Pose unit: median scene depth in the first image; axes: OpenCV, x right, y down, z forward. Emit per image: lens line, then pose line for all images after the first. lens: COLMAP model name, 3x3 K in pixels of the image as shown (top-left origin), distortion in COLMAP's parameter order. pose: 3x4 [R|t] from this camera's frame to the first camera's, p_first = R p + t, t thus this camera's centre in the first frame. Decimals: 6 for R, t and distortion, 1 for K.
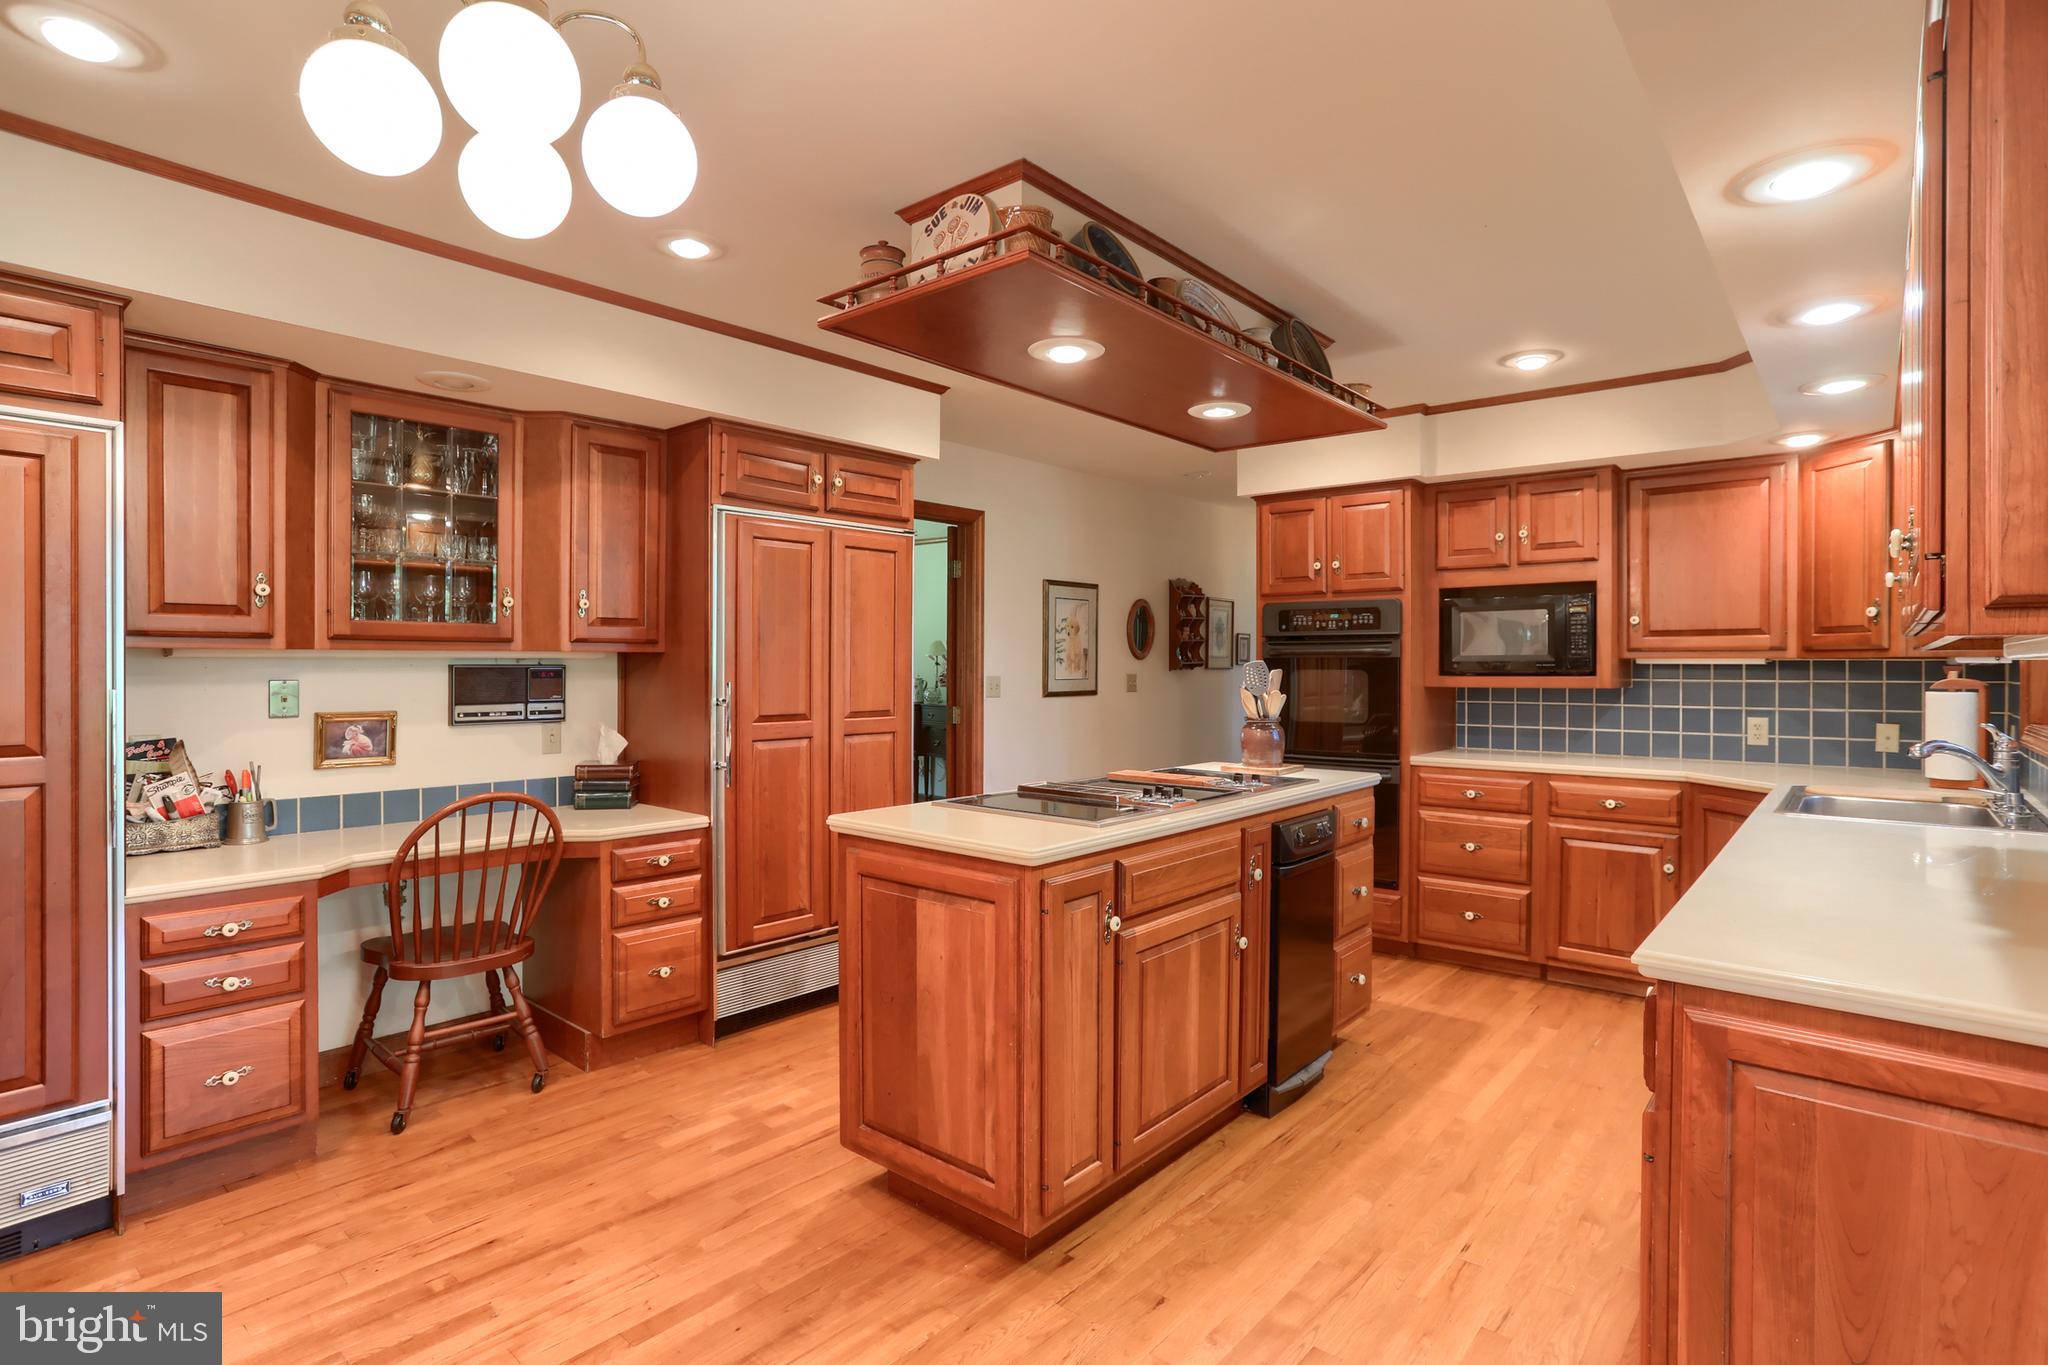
lens RADIAL K [[1027.9, 0, 1019.4], [0, 1027.9, 677.8], [0, 0, 1]] dist [-0.057206, 0.029090]
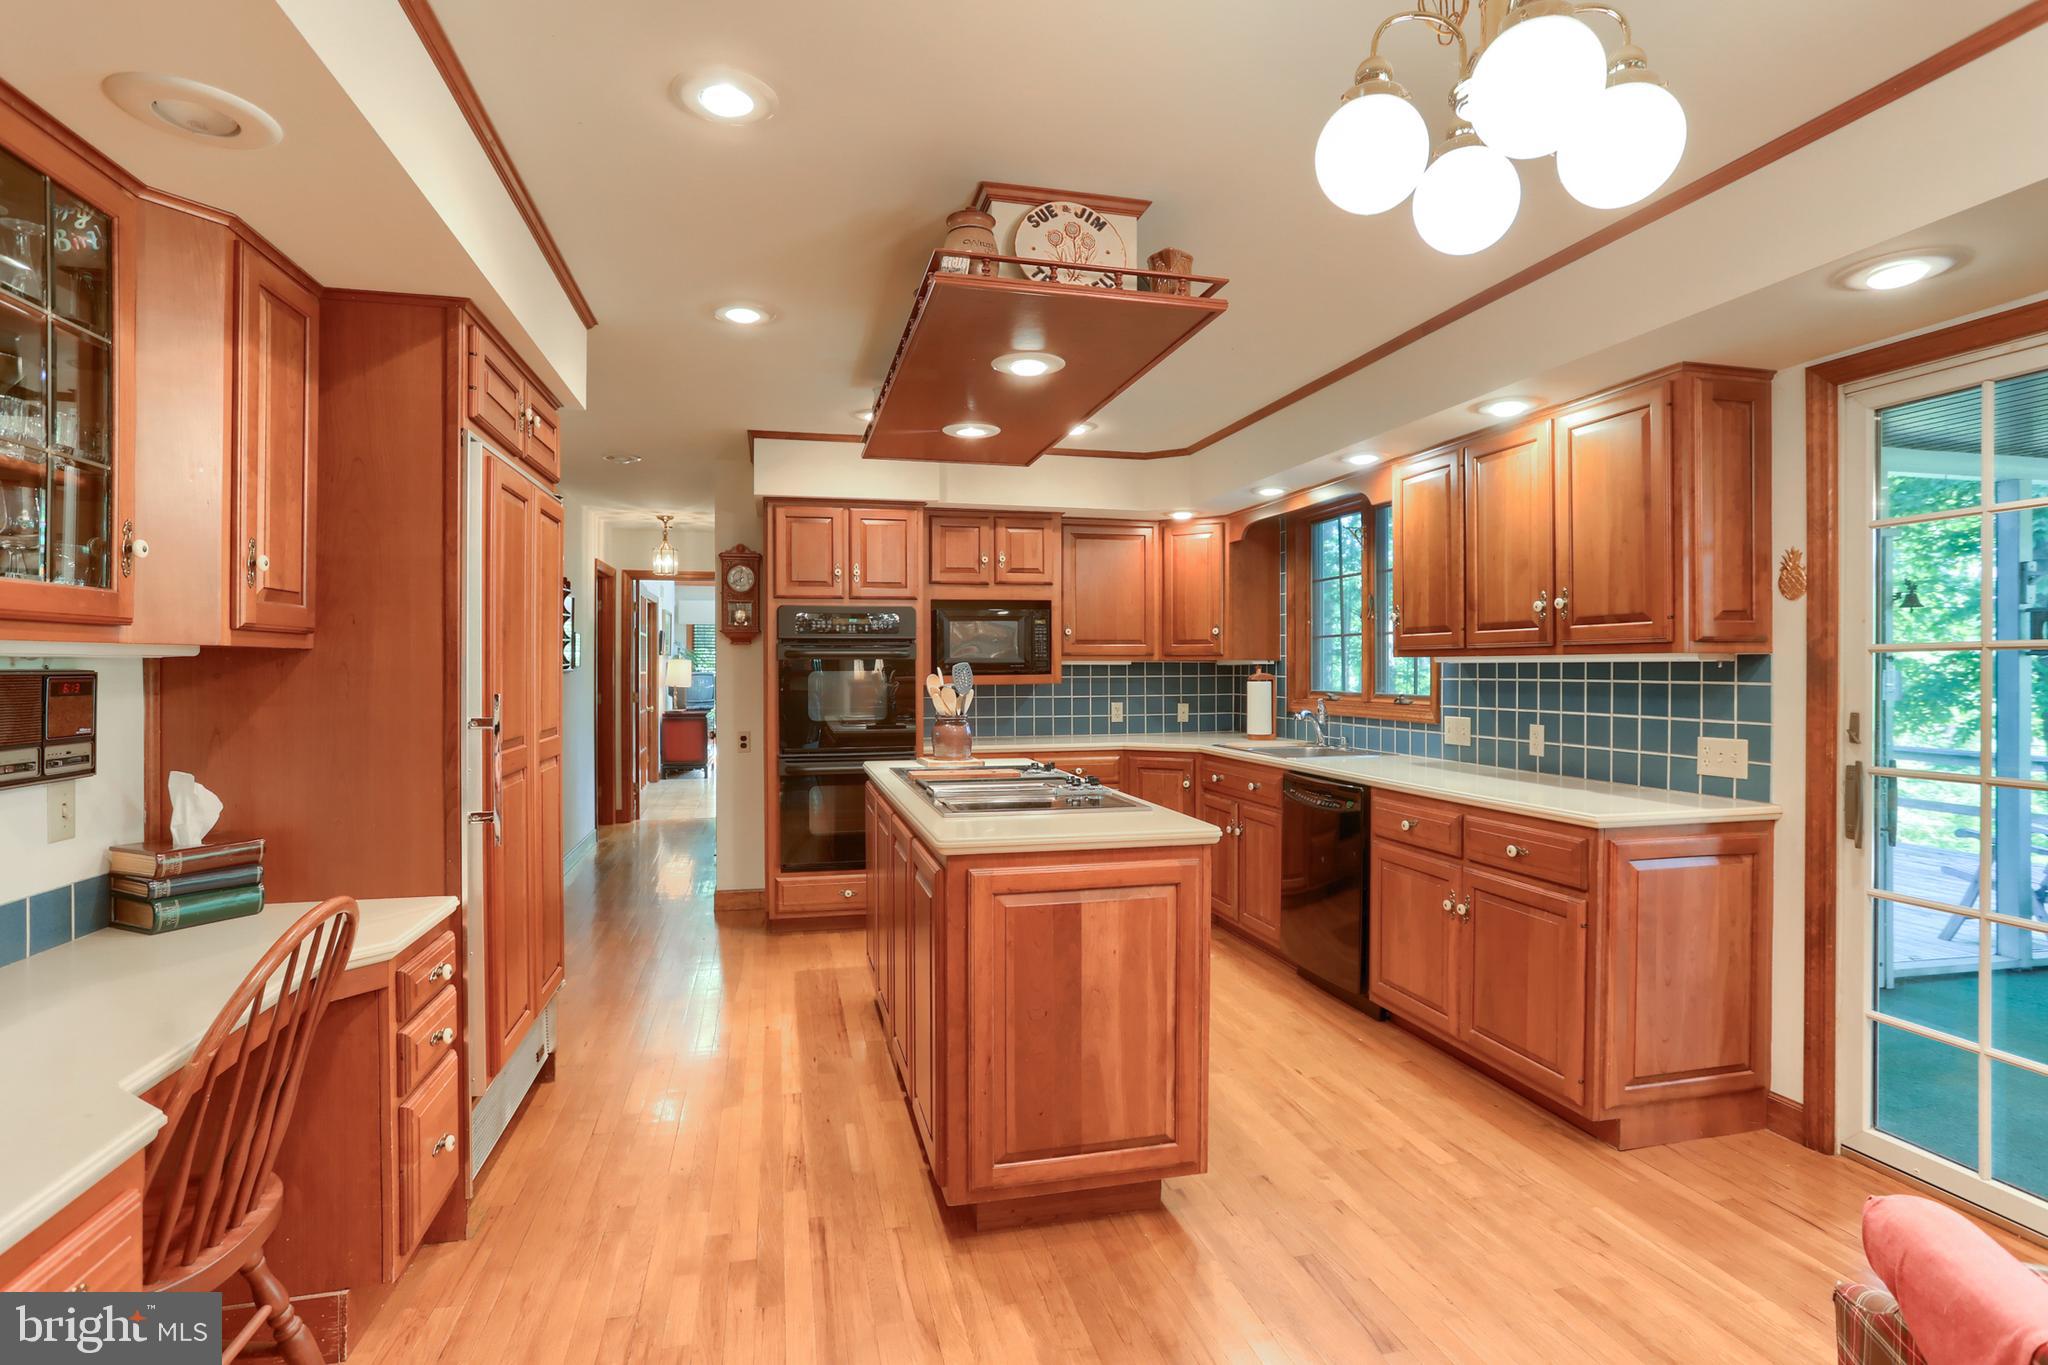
lens RADIAL K [[1027.9, 0, 1063.4], [0, 1027.9, 682.5], [0, 0, 1]] dist [-0.057206, 0.029090]
pose [[0.563447, -0.015239, 0.826011, -0.627333], [0.011941, 0.999876, 0.010302, -0.005711], [-0.826066, 0.004059, 0.563559, 0.304976]]
